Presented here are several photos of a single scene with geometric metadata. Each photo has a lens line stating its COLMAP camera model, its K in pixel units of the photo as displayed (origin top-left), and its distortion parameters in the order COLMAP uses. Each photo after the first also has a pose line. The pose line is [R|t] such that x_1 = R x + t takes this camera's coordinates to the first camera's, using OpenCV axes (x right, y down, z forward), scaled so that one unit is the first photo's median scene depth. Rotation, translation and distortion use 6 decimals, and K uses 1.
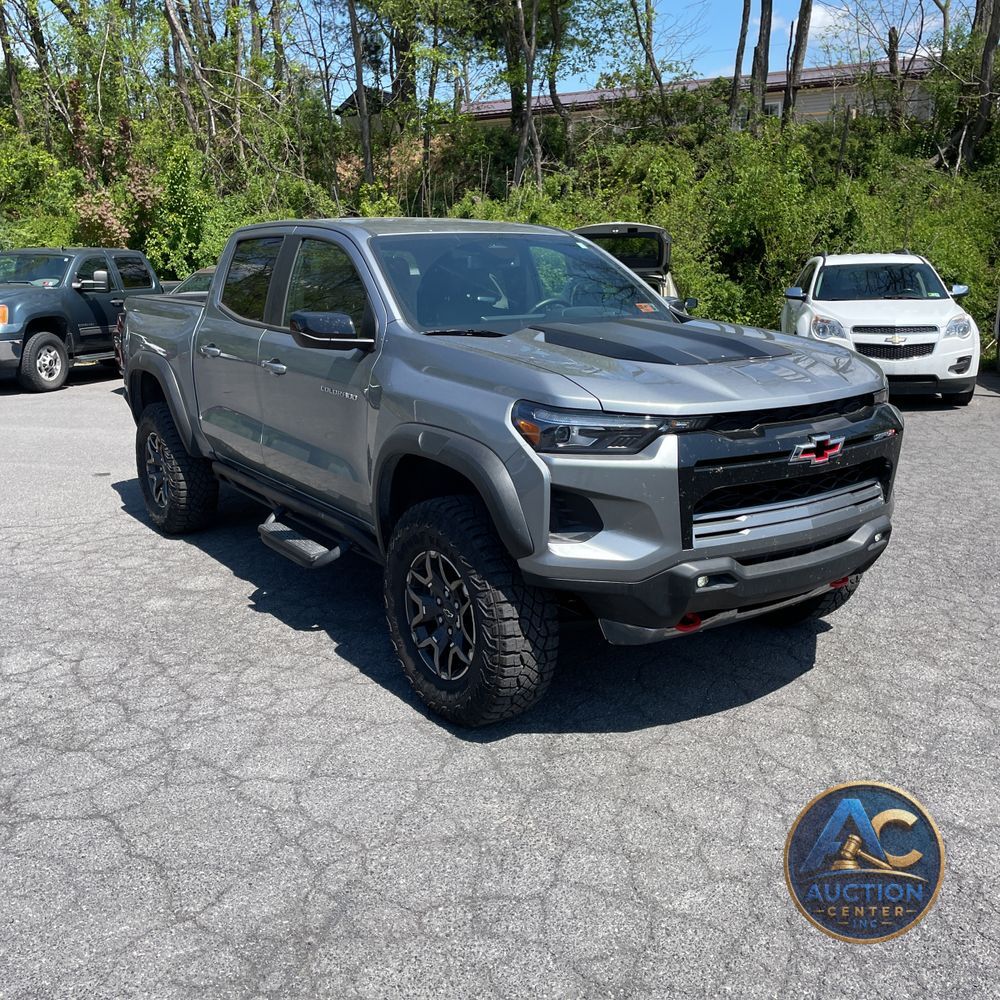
lens RADIAL K [[1007.3, 0, 507.5], [0, 1007.3, 486.8], [0, 0, 1]] dist [0.079193, -0.094480]
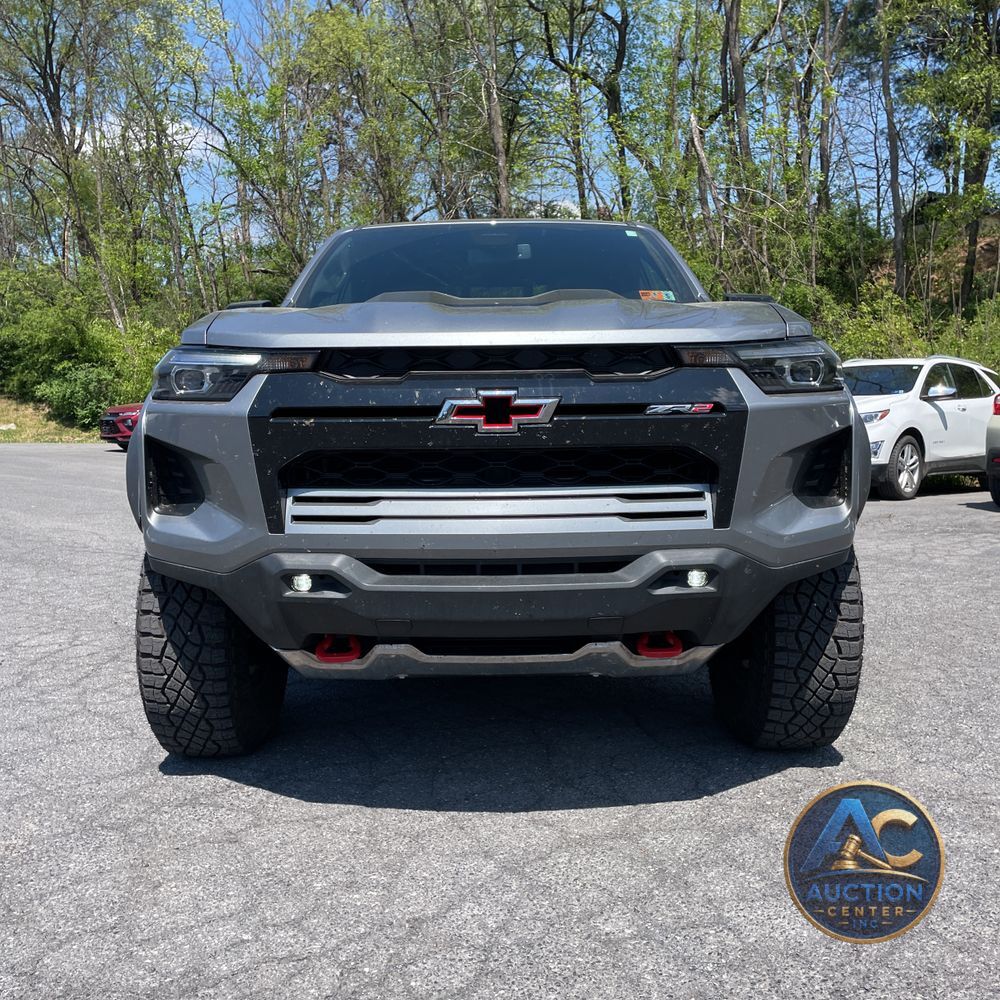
lens RADIAL K [[1007.5, 0, 513.4], [0, 1007.5, 496.9], [0, 0, 1]] dist [0.067386, -0.024545]
pose [[0.824476, 0.052021, -0.563501, 0.693495], [-0.121798, 0.988741, -0.086928, 0.074673], [0.552634, 0.140303, 0.821530, 0.476284]]
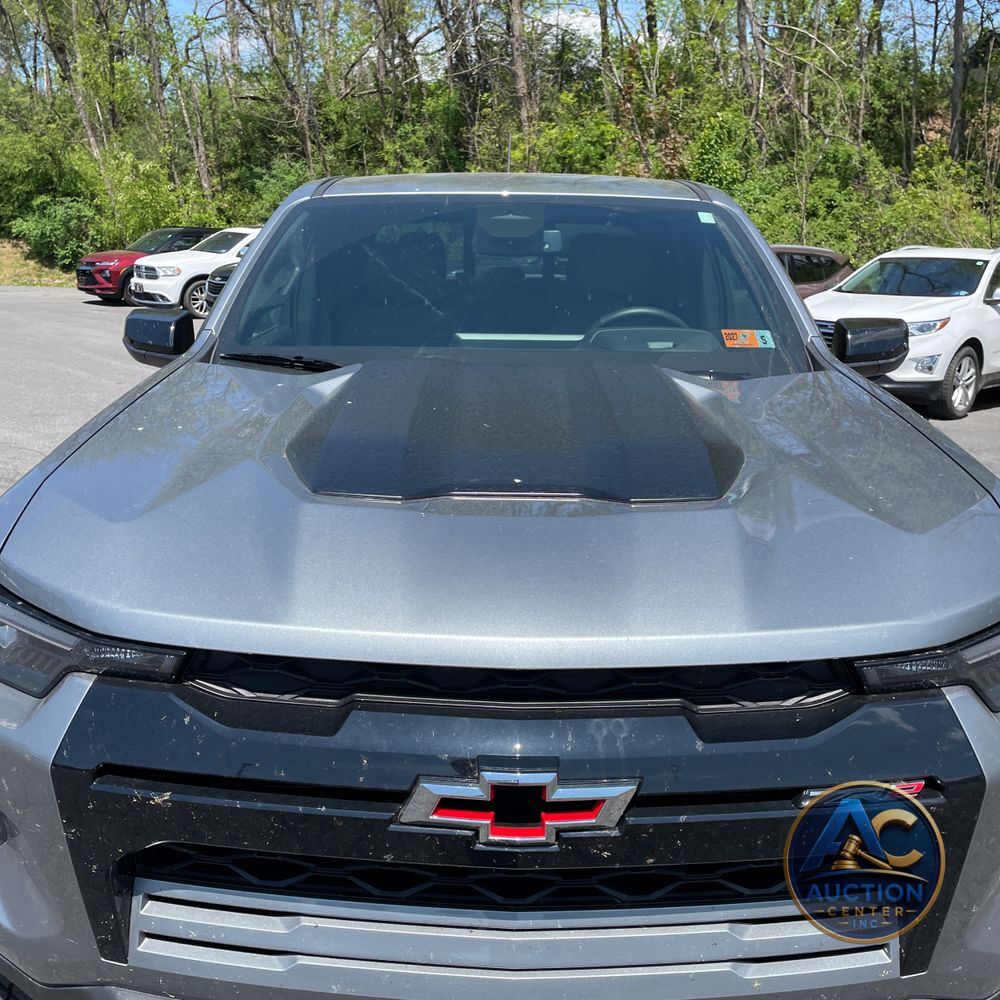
lens RADIAL K [[1007.3, 0, 507.5], [0, 1007.3, 486.8], [0, 0, 1]] dist [0.079193, -0.094480]
pose [[0.817879, 0.161424, -0.552283, 0.481050], [-0.149513, 0.986492, 0.066923, -0.167779], [0.555626, 0.027838, 0.830966, 0.711798]]
